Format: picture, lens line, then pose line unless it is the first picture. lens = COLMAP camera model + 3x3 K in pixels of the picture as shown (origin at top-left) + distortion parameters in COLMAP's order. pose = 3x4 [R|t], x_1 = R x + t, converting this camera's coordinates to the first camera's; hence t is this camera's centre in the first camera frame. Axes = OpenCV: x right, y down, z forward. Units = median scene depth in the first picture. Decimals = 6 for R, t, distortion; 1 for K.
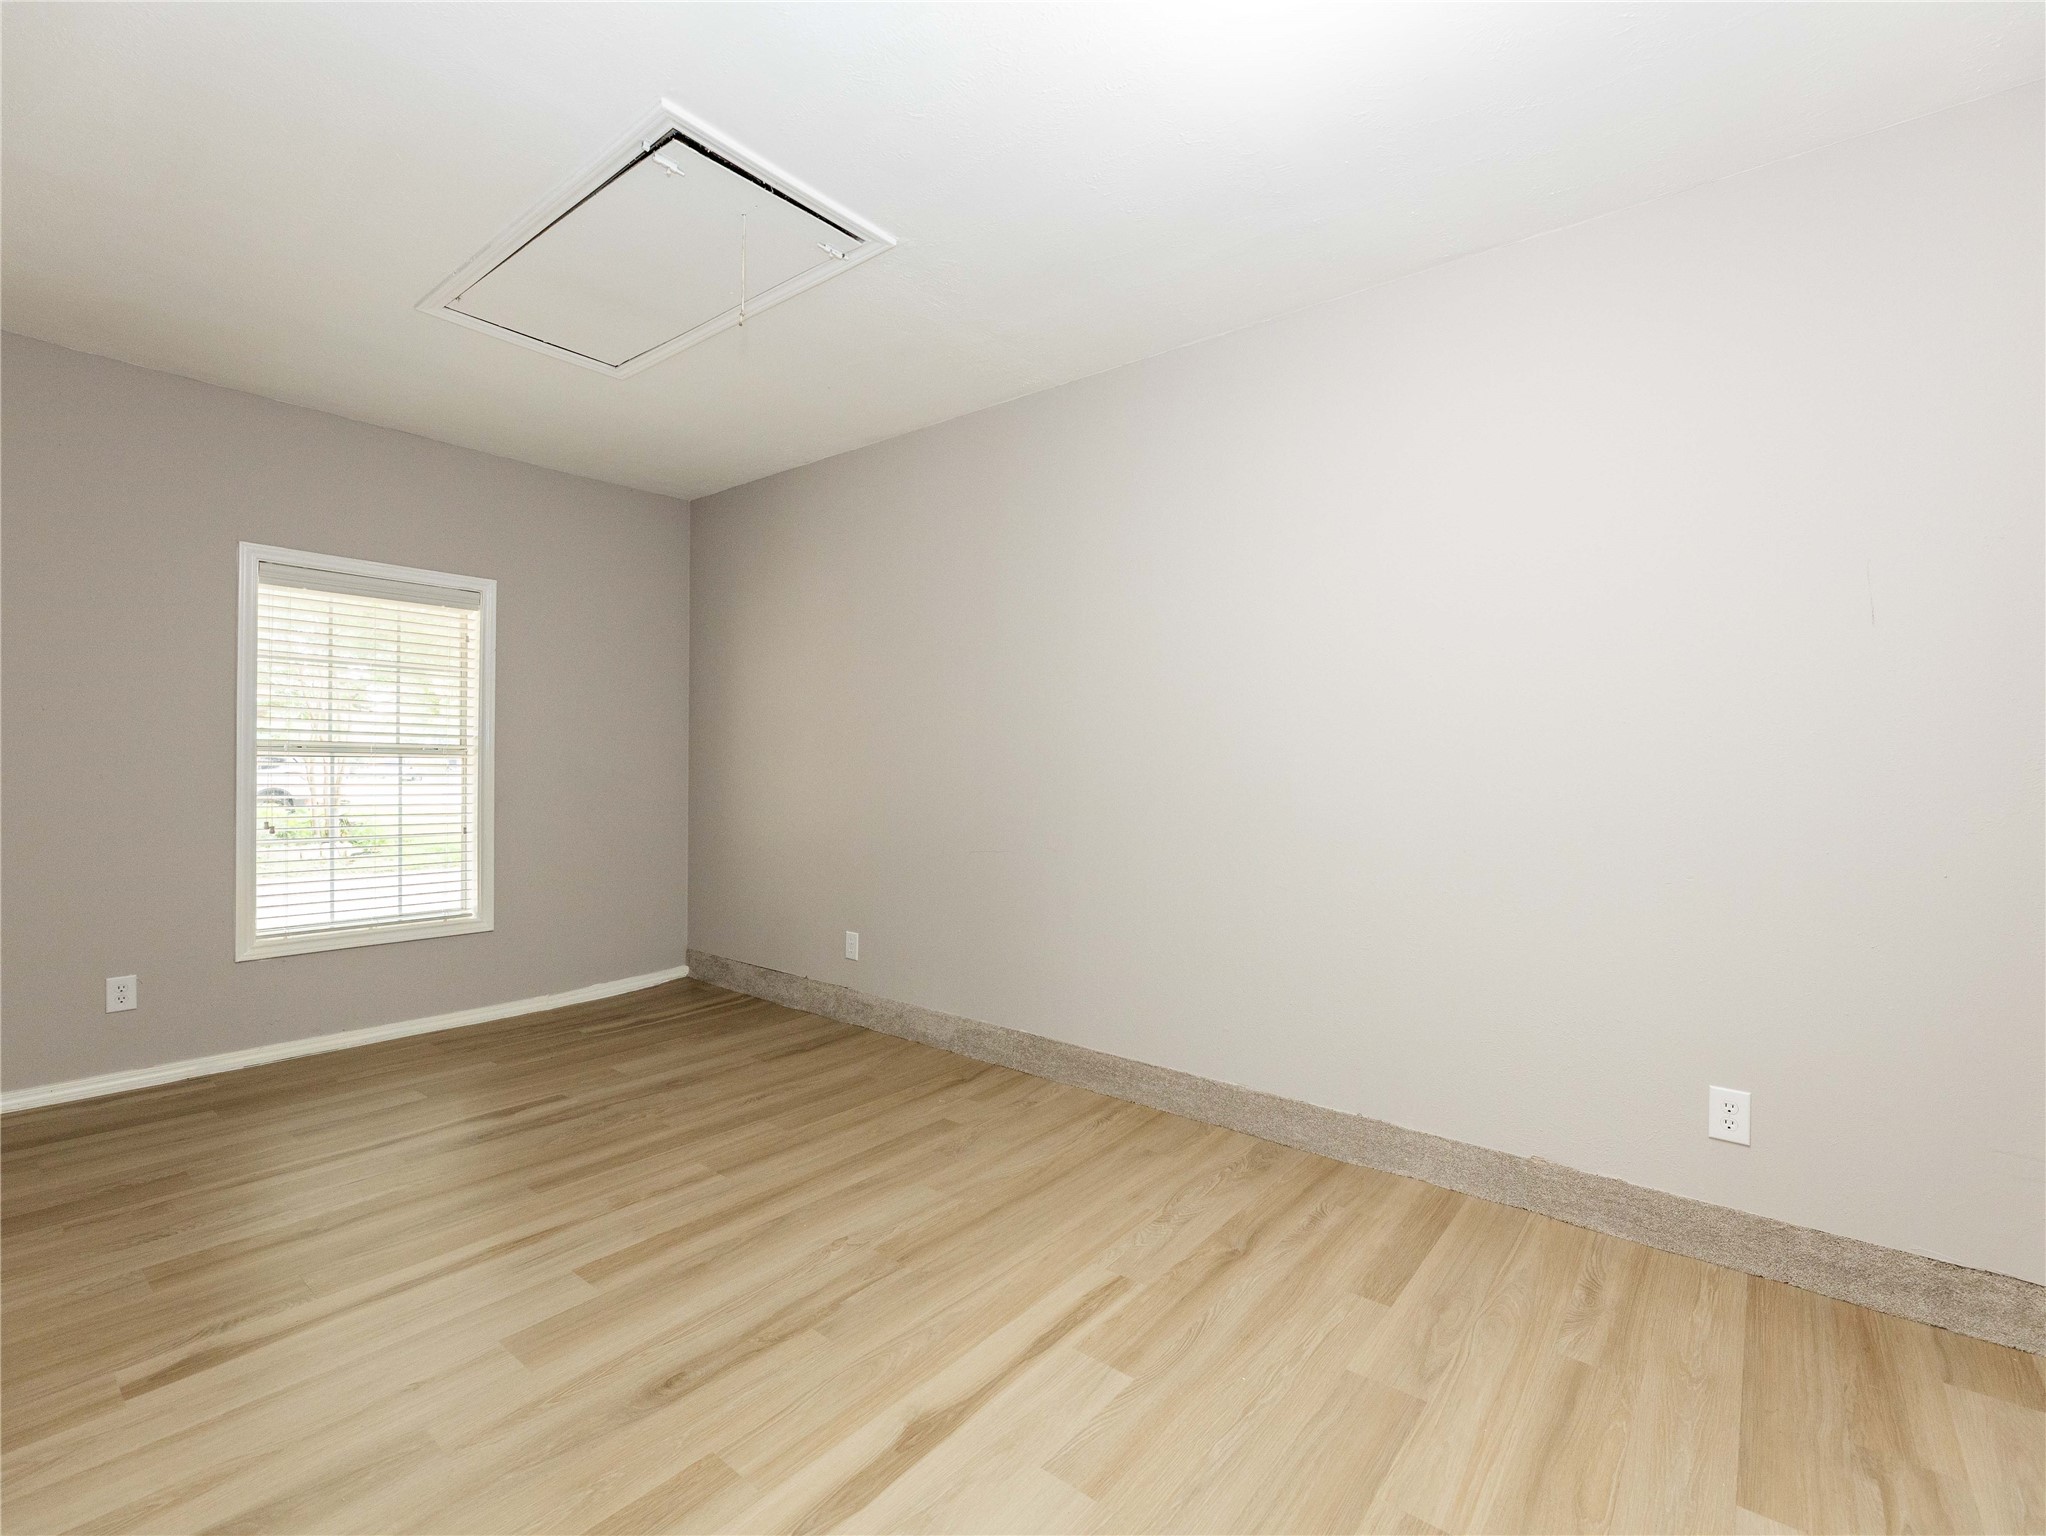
lens RADIAL K [[917.4, 0, 1036.4], [0, 917.4, 766.7], [0, 0, 1]] dist [-0.000419, -0.000122]
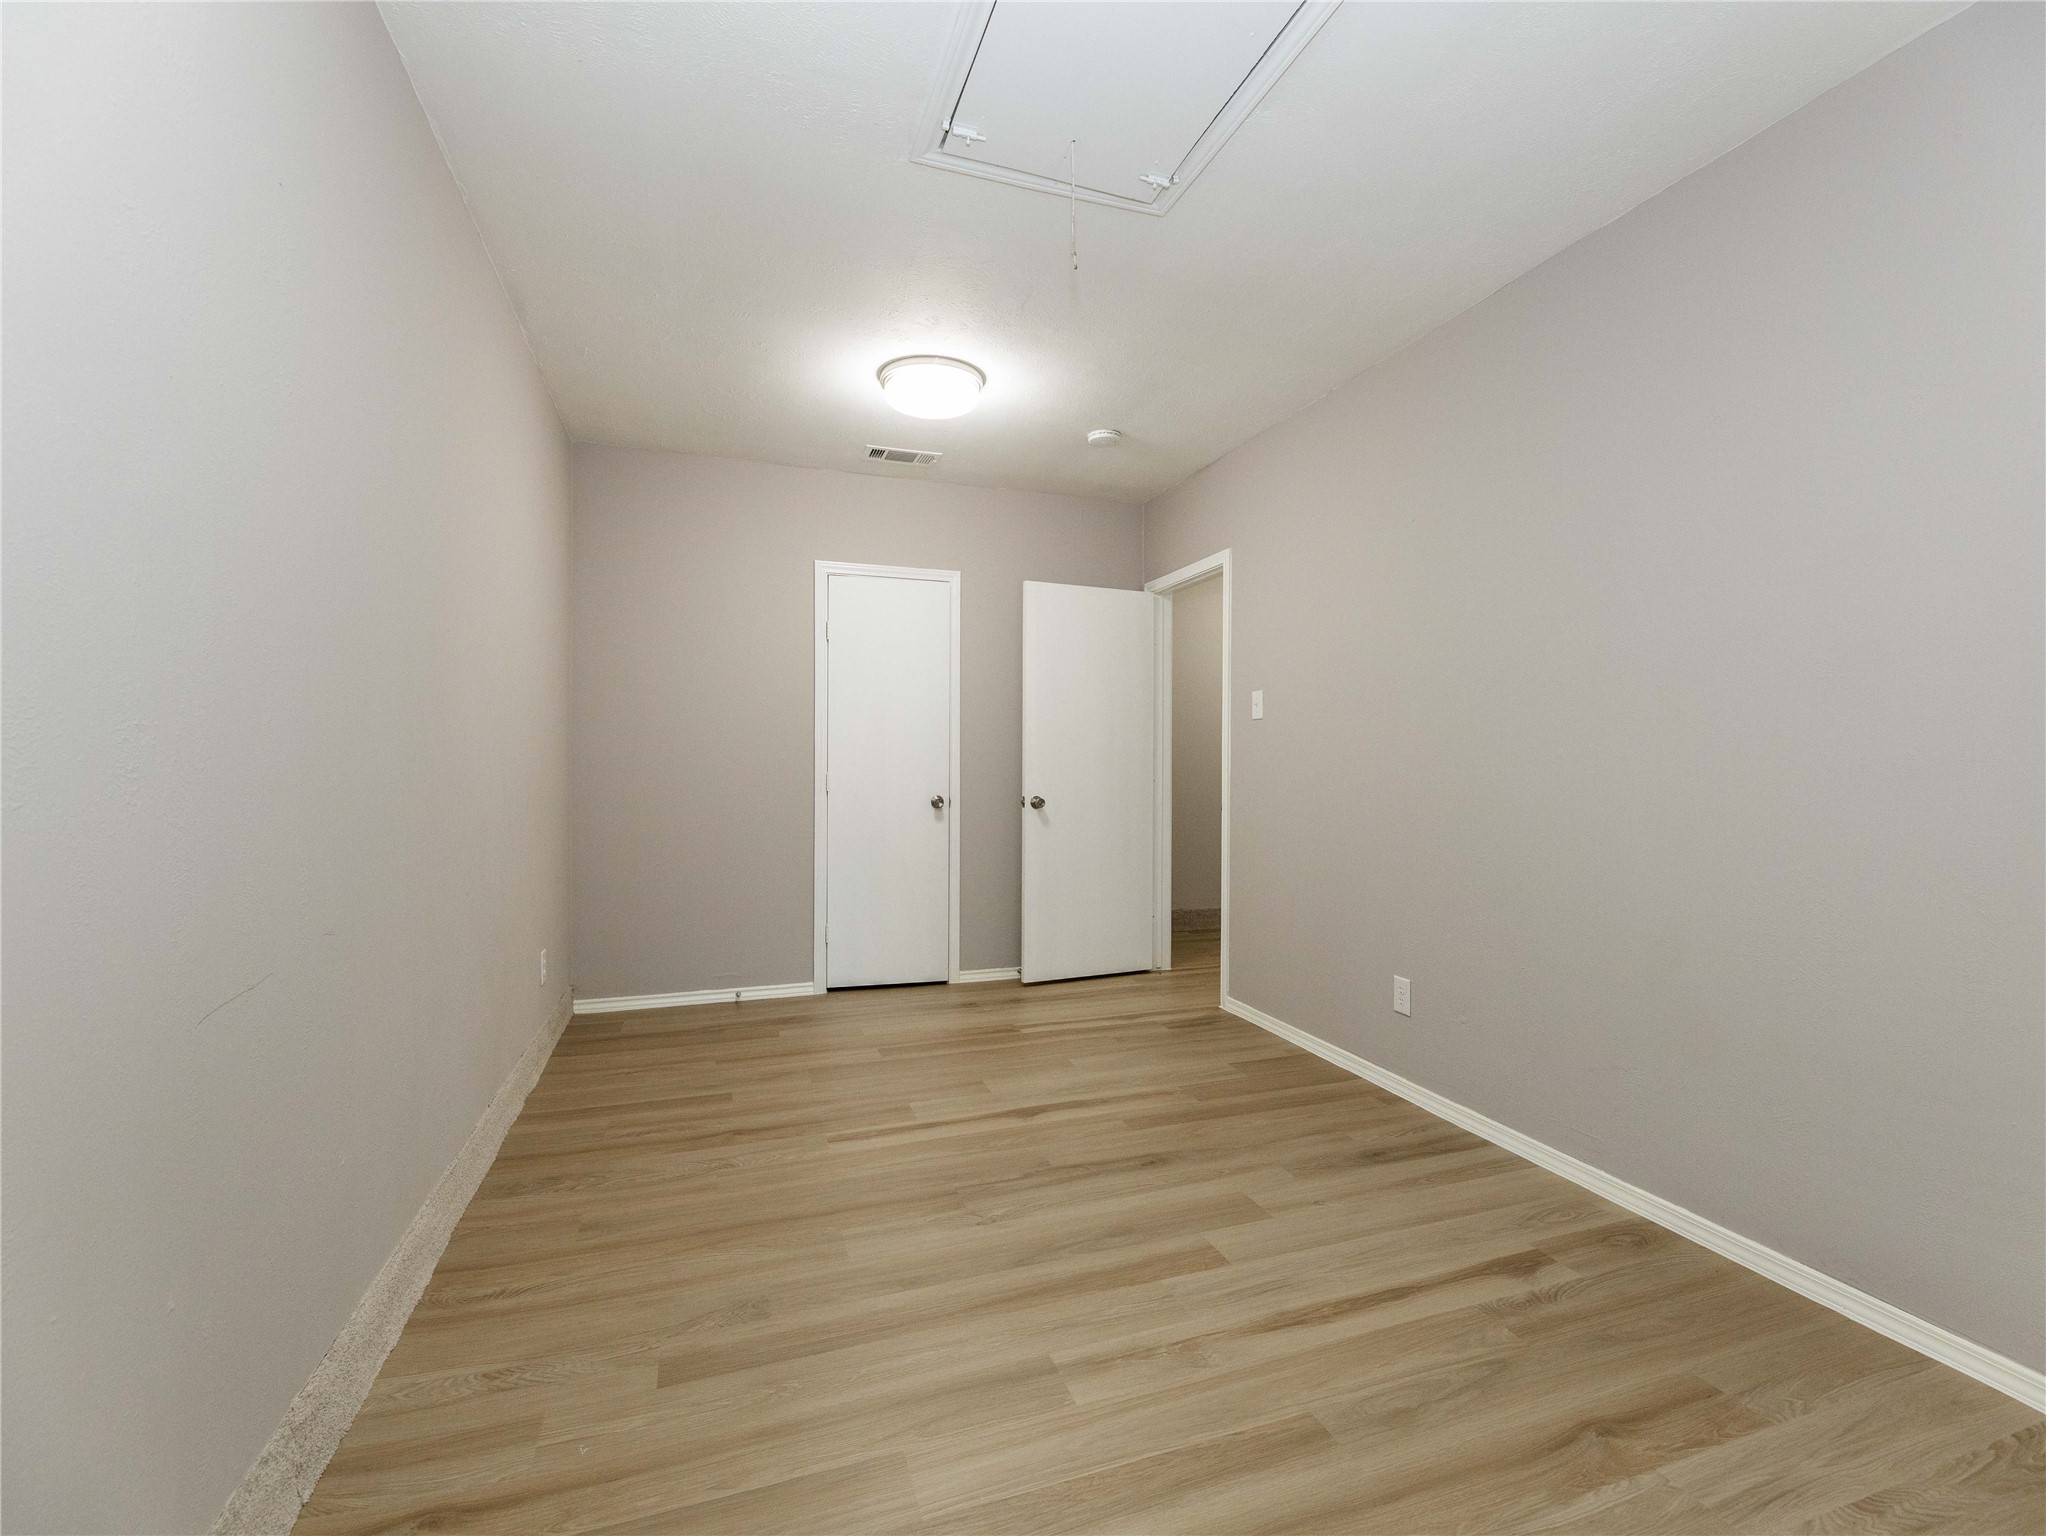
lens RADIAL K [[917.4, 0, 1036.4], [0, 917.4, 766.7], [0, 0, 1]] dist [-0.000419, -0.000122]
pose [[-0.848121, -0.015193, 0.529584, -0.867791], [-0.006872, 0.999820, 0.017679, -0.005658], [-0.529758, 0.011354, -0.848073, 2.003351]]
